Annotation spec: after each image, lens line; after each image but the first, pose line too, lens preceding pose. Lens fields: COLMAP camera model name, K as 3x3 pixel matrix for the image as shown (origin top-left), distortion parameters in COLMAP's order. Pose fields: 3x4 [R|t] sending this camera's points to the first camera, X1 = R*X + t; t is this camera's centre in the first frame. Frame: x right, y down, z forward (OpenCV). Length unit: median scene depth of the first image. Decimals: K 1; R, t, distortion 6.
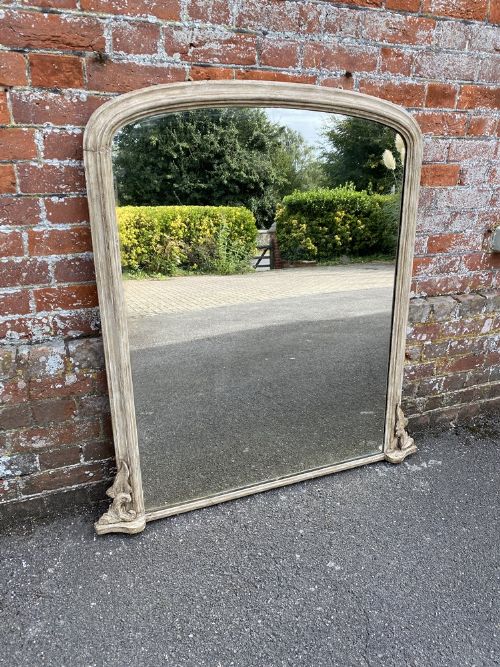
lens RADIAL K [[498.6, 0, 254.5], [0, 498.6, 332.4], [0, 0, 1]] dist [0.007011, -0.001274]
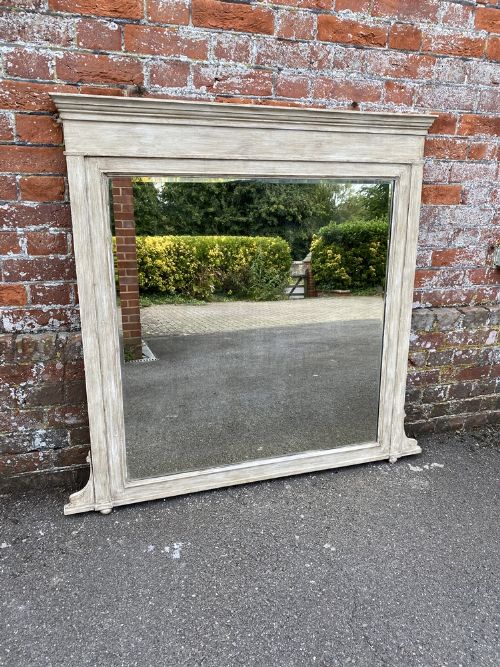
lens RADIAL K [[501.1, 0, 256.0], [0, 501.1, 331.0], [0, 0, 1]] dist [0.001160, 0.001693]
pose [[0.996896, 0.034769, -0.070641, 0.053472], [-0.038470, 0.997920, -0.051729, 0.055149], [0.068696, 0.054286, 0.996160, -0.102813]]
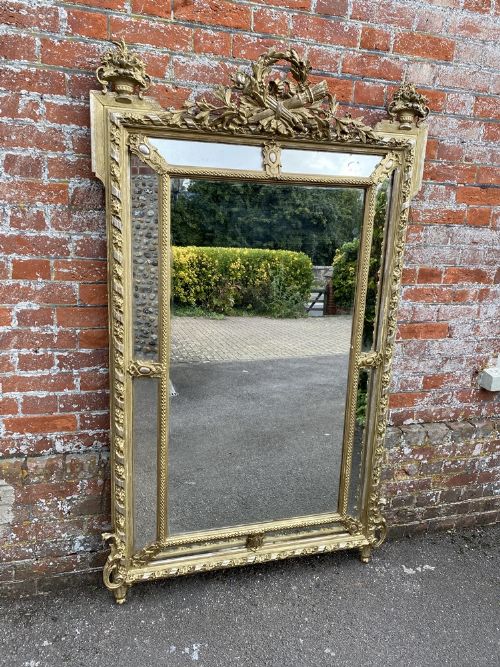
lens RADIAL K [[501.1, 0, 256.0], [0, 501.1, 331.0], [0, 0, 1]] dist [0.001160, 0.001693]
pose [[0.995047, 0.051400, -0.085089, 0.037031], [-0.062233, 0.989560, -0.129996, -0.122374], [0.077519, 0.134648, 0.987857, -0.292630]]
